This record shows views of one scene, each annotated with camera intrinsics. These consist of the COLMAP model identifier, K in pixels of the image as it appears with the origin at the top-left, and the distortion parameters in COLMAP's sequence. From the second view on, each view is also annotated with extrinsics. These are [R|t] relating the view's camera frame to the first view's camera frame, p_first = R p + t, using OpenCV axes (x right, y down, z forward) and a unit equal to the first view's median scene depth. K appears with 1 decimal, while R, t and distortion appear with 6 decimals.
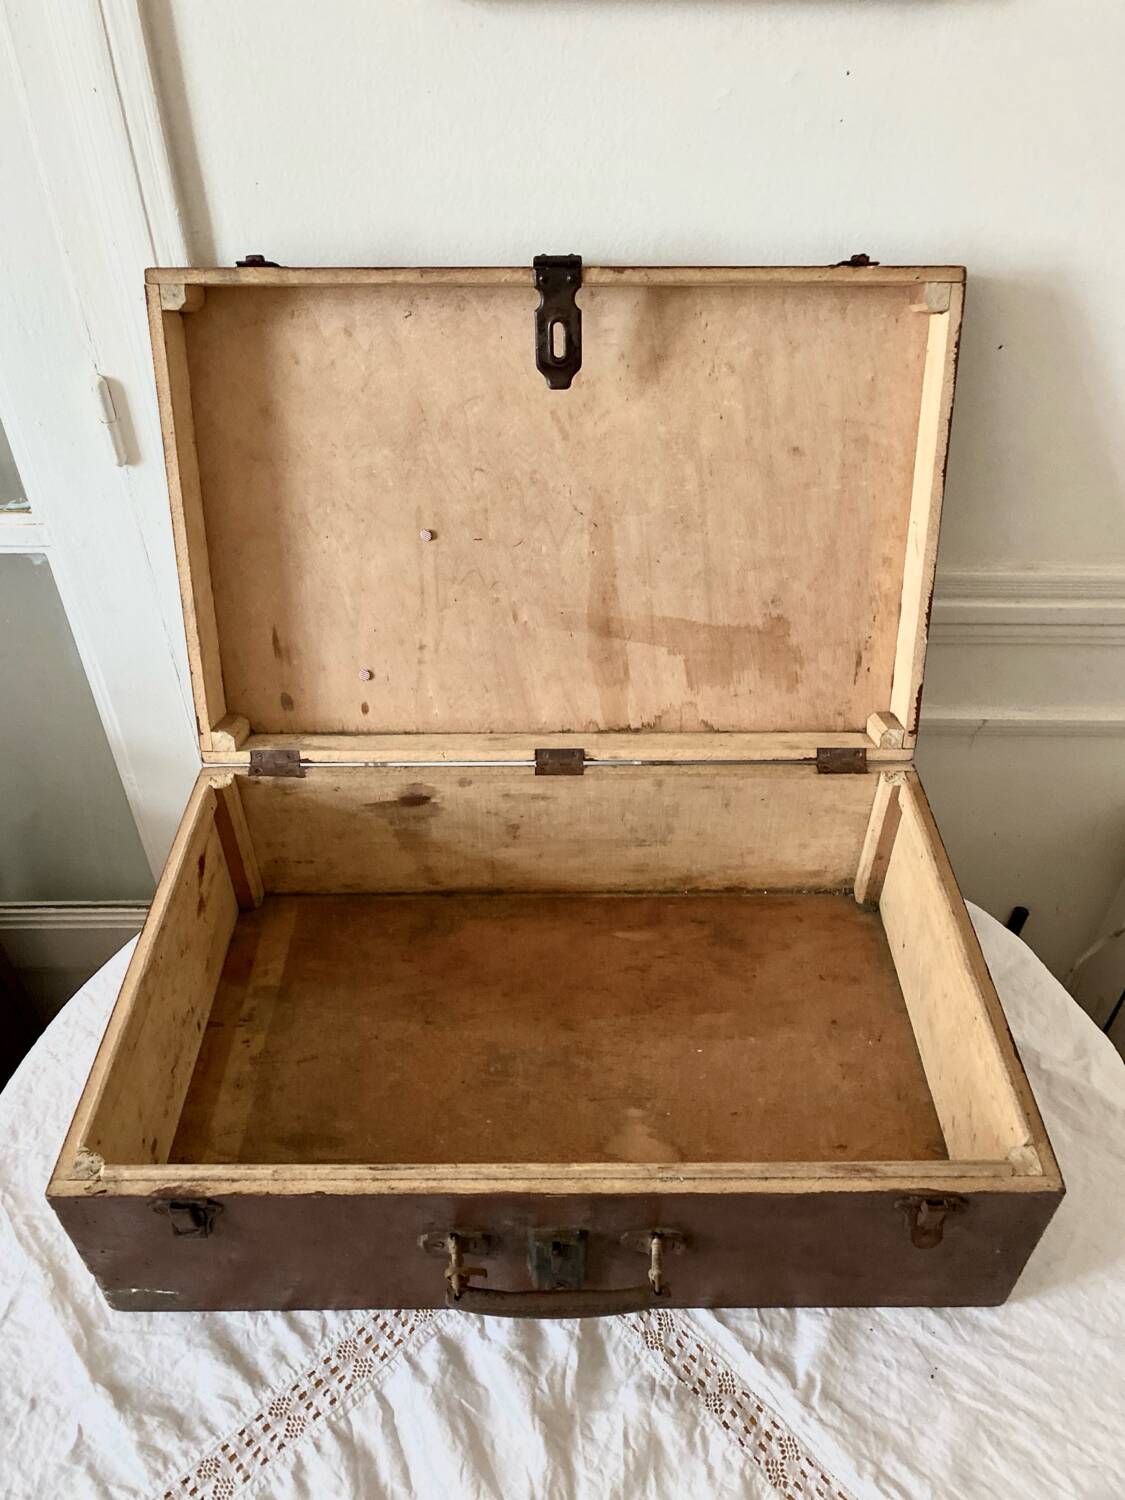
lens RADIAL K [[1124.5, 0, 568.8], [0, 1124.5, 770.1], [0, 0, 1]] dist [0.012040, -0.011109]
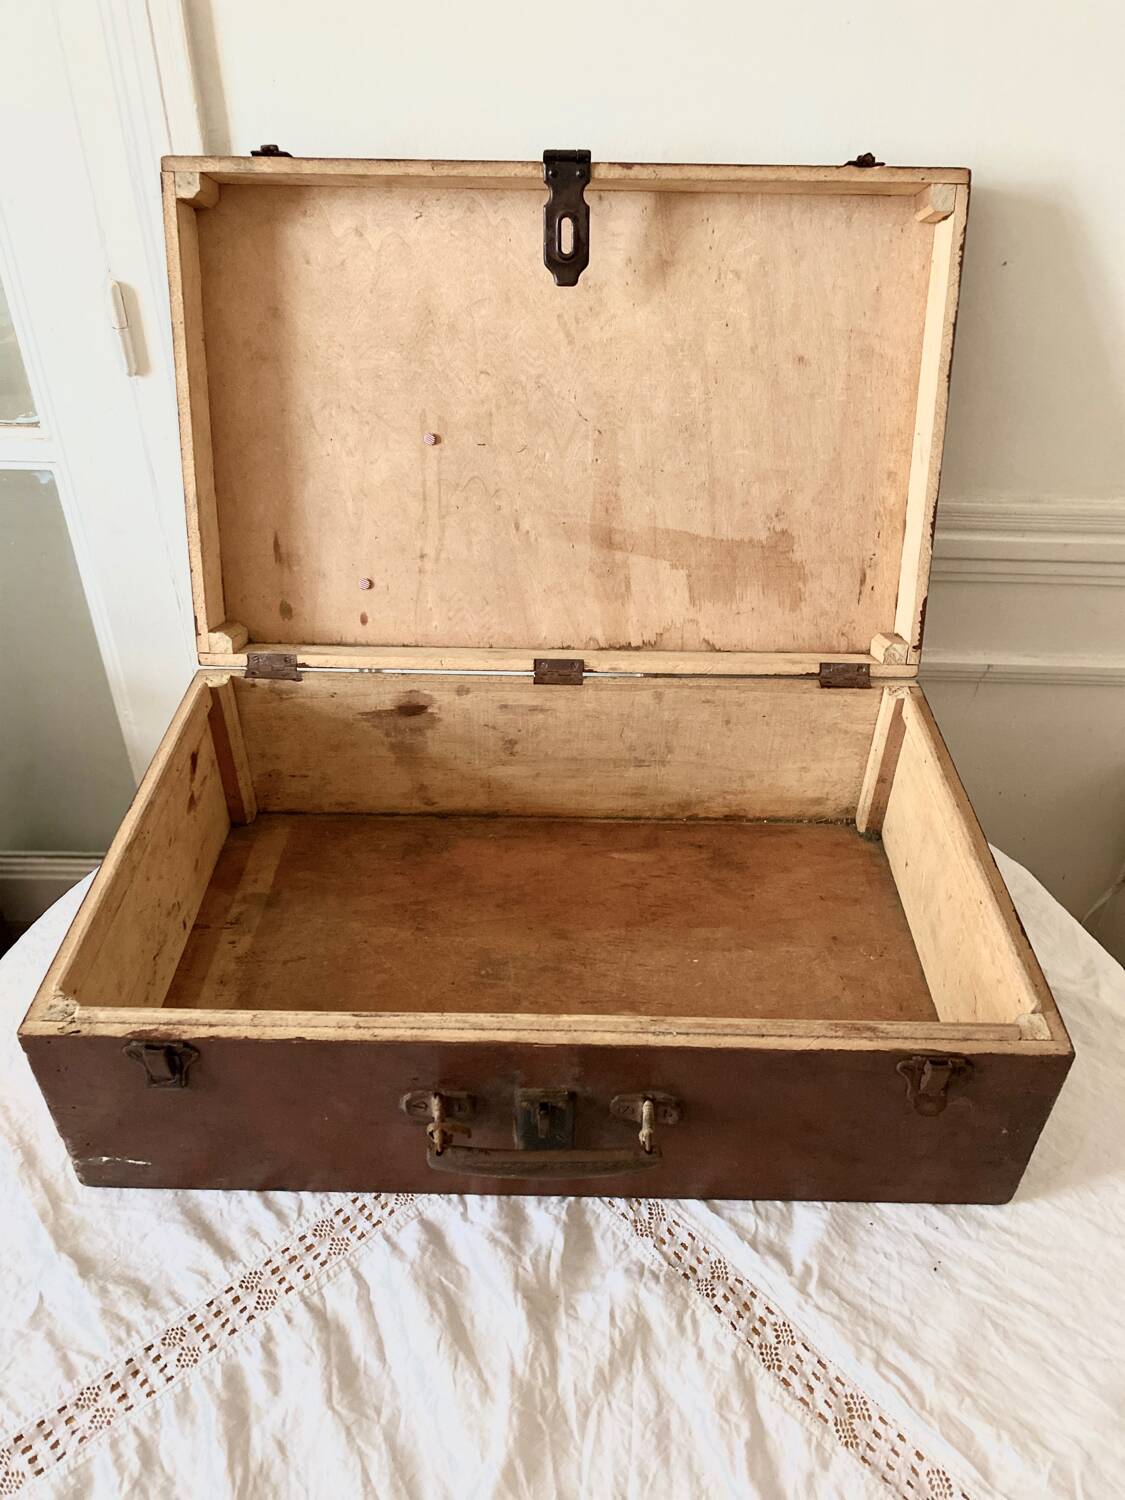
lens RADIAL K [[1124.9, 0, 562.0], [0, 1124.9, 776.2], [0, 0, 1]] dist [0.003521, 0.005696]
pose [[0.999747, 0.020793, -0.008601, 0.006437], [-0.021260, 0.998069, -0.058369, 0.182263], [0.007370, 0.058537, 0.998258, 0.023016]]
